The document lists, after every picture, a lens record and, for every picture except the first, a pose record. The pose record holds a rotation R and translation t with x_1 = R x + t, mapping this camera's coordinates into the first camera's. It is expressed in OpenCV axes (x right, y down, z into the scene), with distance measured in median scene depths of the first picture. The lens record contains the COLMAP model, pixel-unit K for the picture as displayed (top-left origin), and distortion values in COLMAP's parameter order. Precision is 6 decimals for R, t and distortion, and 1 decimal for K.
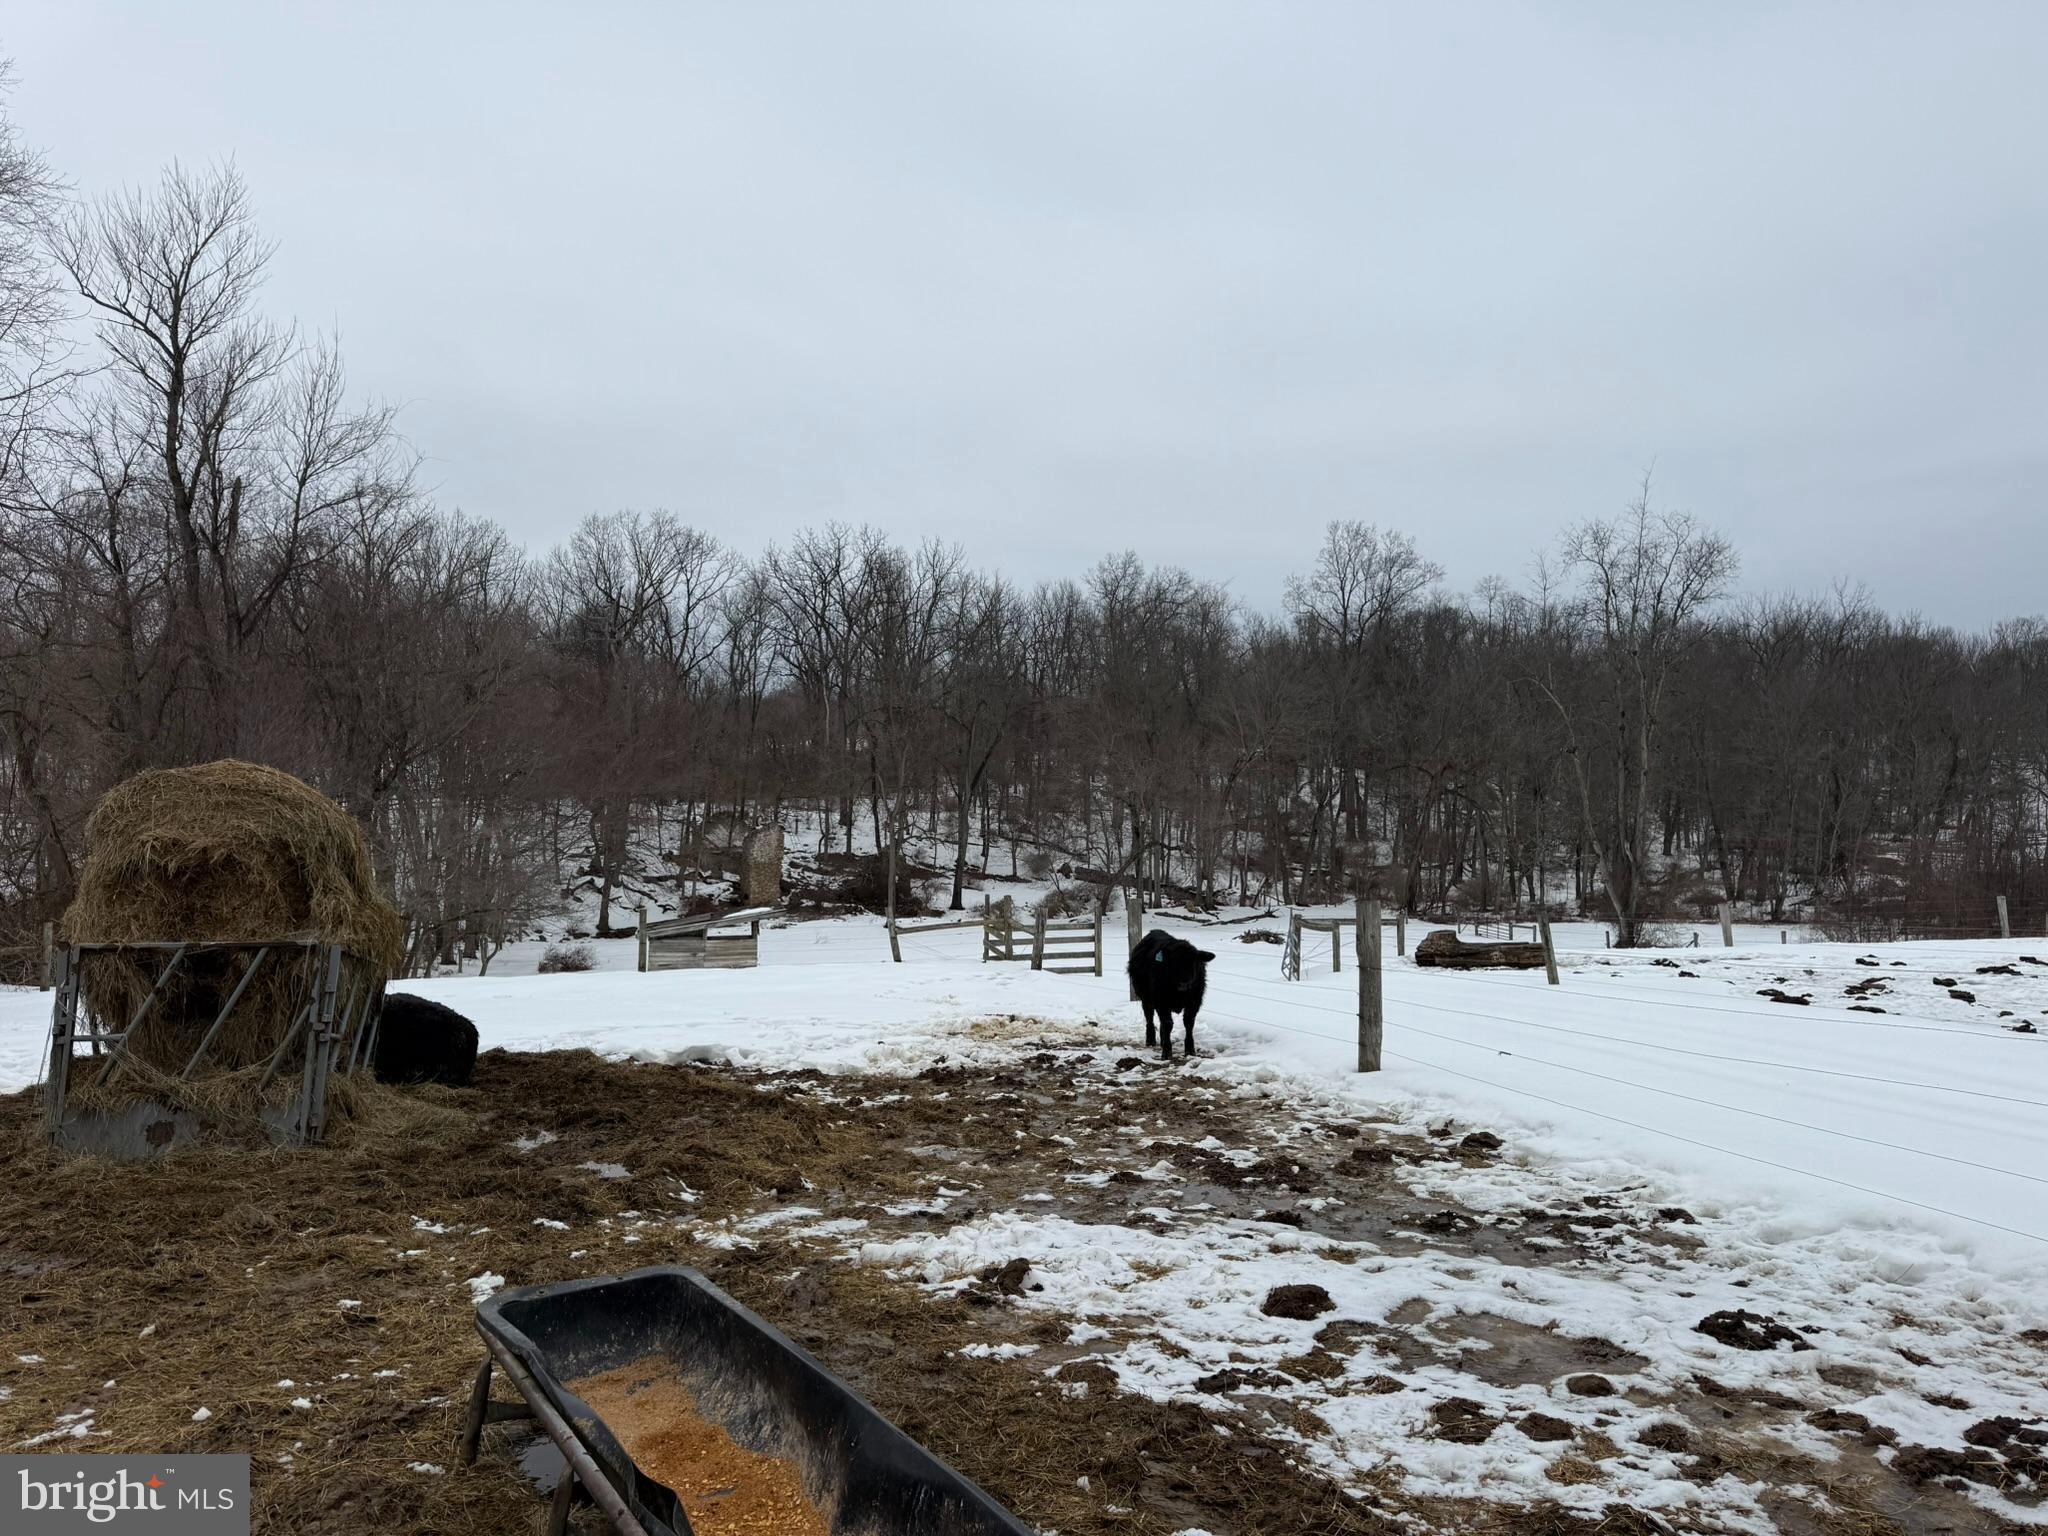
lens RADIAL K [[1433.3, 0, 1022.9], [0, 1433.3, 781.3], [0, 0, 1]] dist [0.050298, -0.054235]
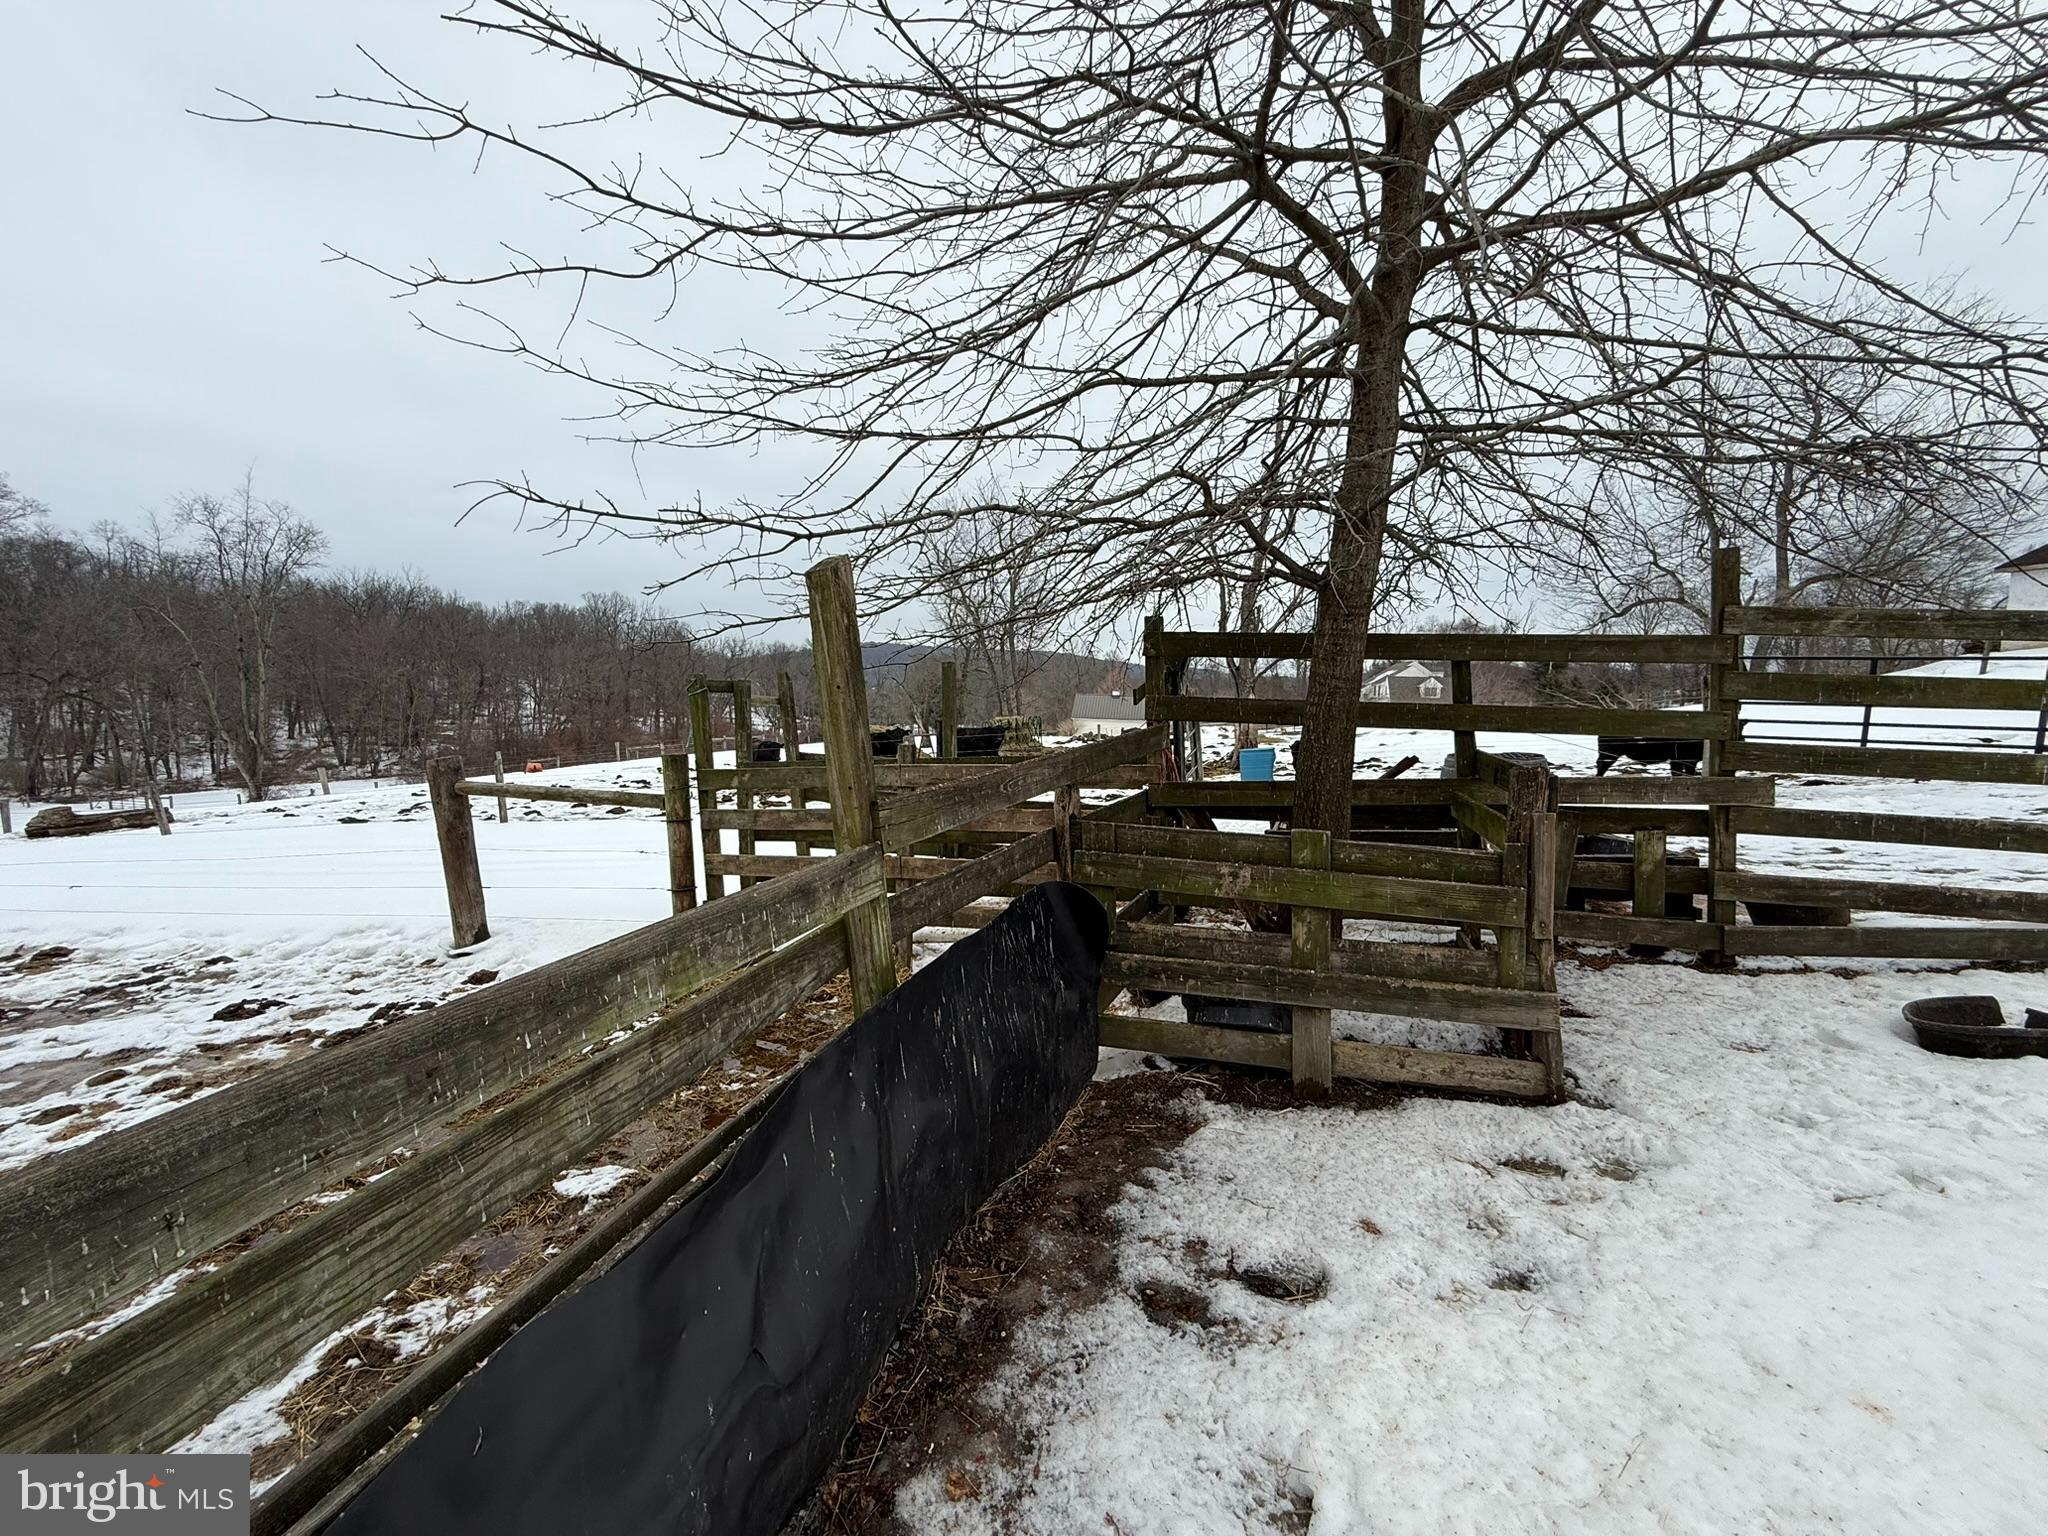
lens RADIAL K [[810.3, 0, 1011.5], [0, 810.3, 768.6], [0, 0, 1]] dist [-0.002924, 0.000761]
pose [[0.414289, -0.080625, 0.906567, 0.004968], [-0.007513, 0.995732, 0.091988, 0.000353], [-0.910114, -0.044920, 0.411915, -0.030069]]
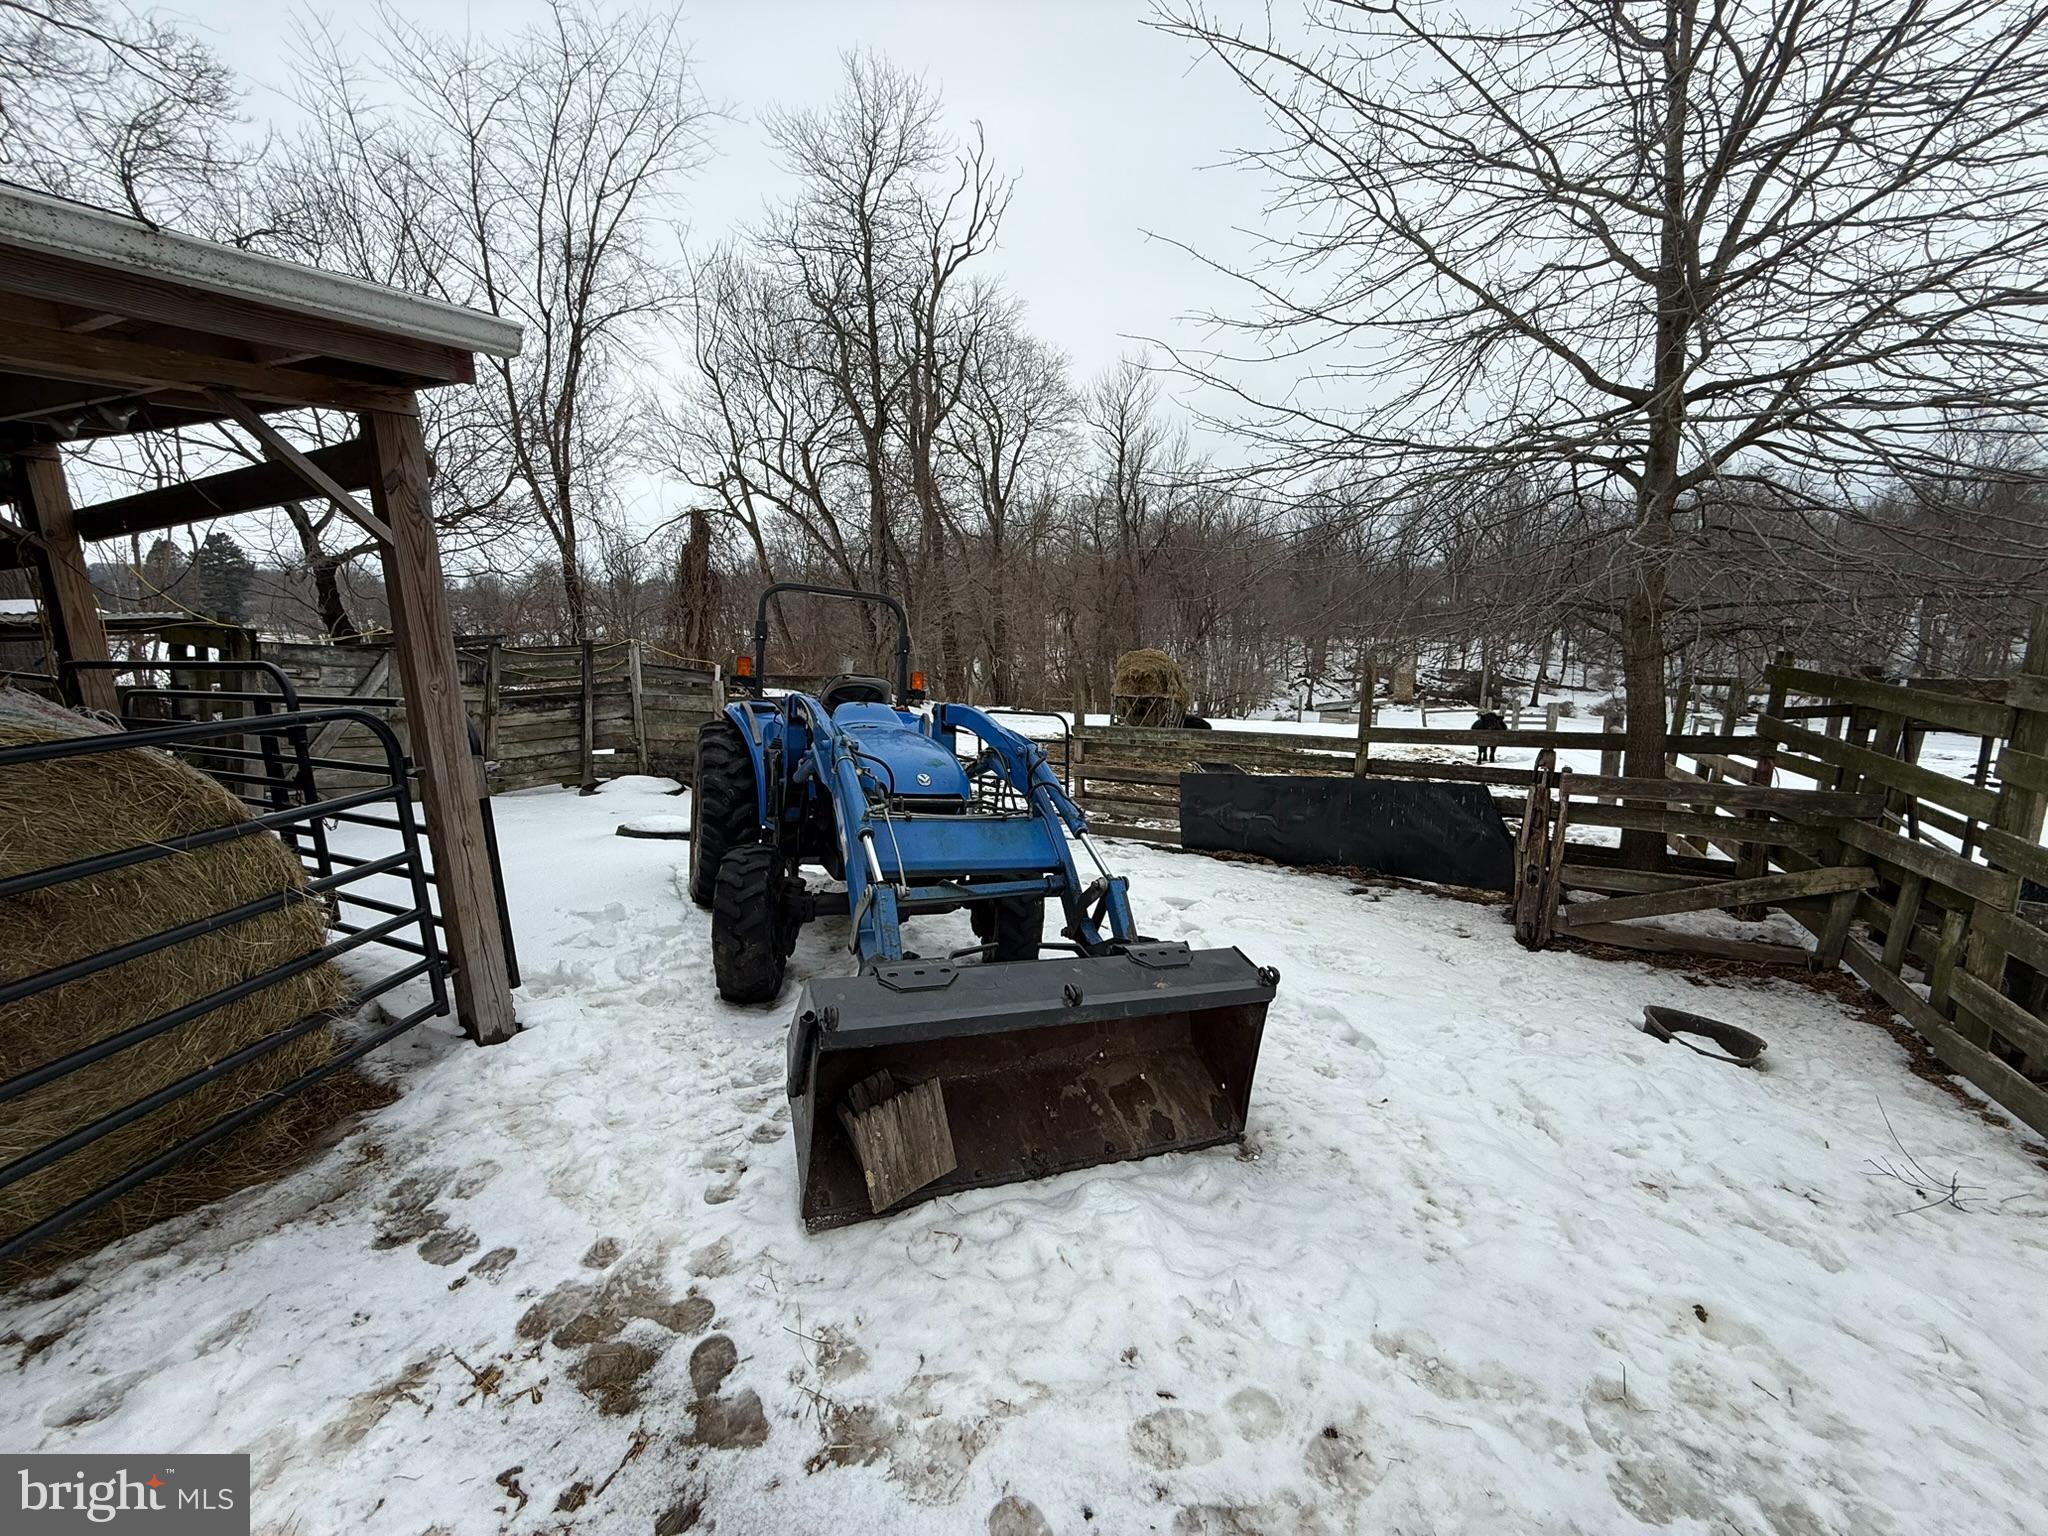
lens RADIAL K [[810.3, 0, 1013.7], [0, 810.3, 766.9], [0, 0, 1]] dist [-0.002924, 0.000761]
pose [[0.798073, 0.098268, -0.594493, 0.108060], [0.008455, 0.984689, 0.174117, -0.019276], [0.602501, -0.143984, 0.785023, -0.217204]]
